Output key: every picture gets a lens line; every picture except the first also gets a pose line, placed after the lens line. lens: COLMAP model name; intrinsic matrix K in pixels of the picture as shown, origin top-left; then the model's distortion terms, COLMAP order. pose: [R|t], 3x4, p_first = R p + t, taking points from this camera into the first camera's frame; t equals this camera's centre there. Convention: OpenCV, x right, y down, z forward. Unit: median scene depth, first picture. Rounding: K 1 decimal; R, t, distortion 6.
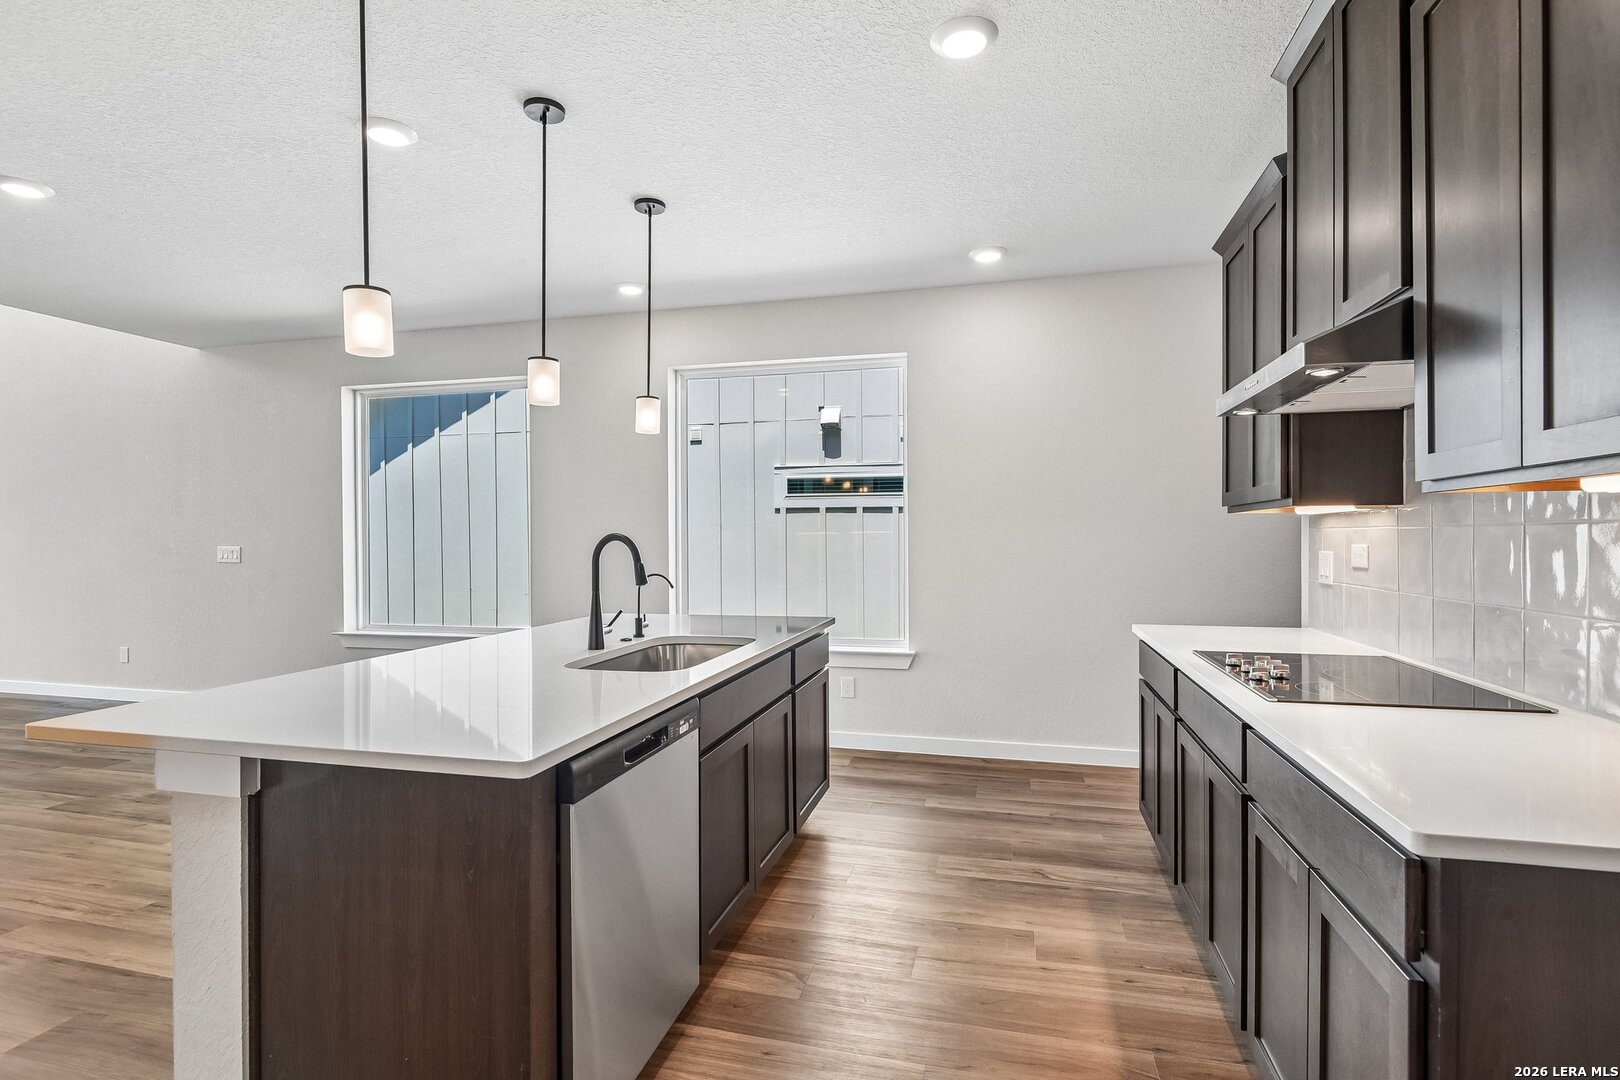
lens RADIAL K [[780.0, 0, 809.7], [0, 780.0, 542.1], [0, 0, 1]] dist [0.004097, -0.003321]
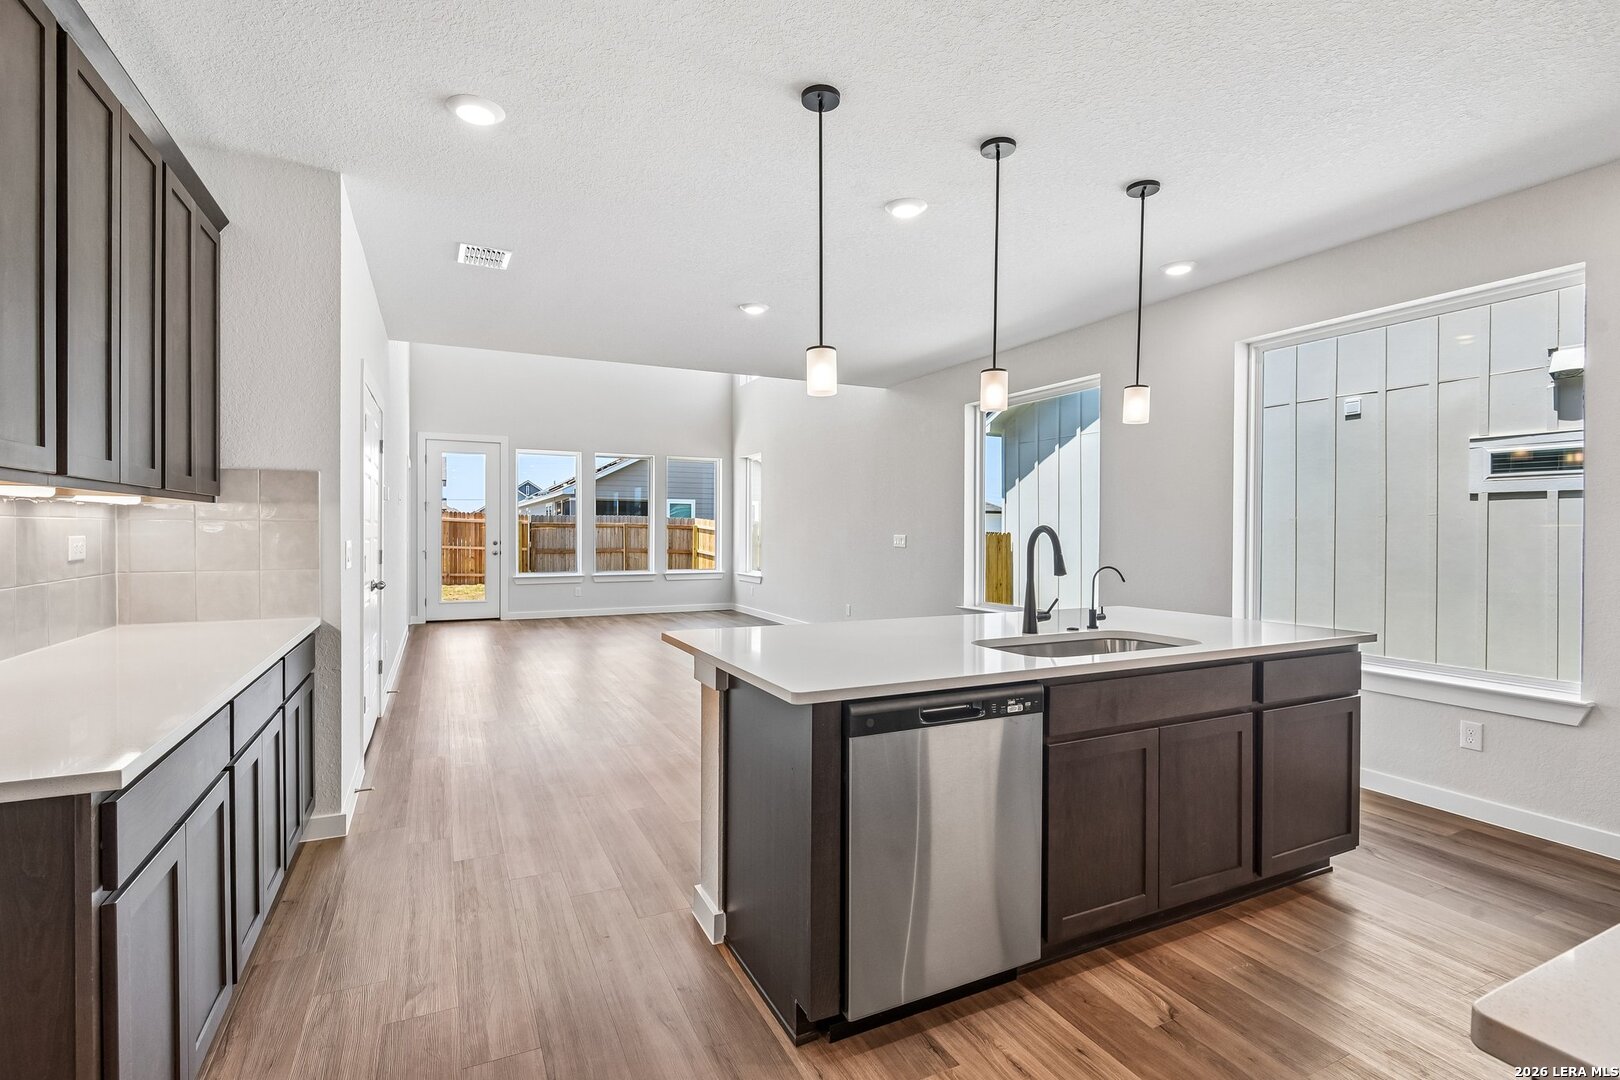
lens RADIAL K [[780.0, 0, 809.3], [0, 780.0, 539.5], [0, 0, 1]] dist [0.004097, -0.003321]
pose [[0.640698, 0.016401, -0.767618, 0.254296], [-0.011893, 0.999864, 0.011437, -0.000648], [0.767701, 0.001802, 0.640806, 0.053799]]
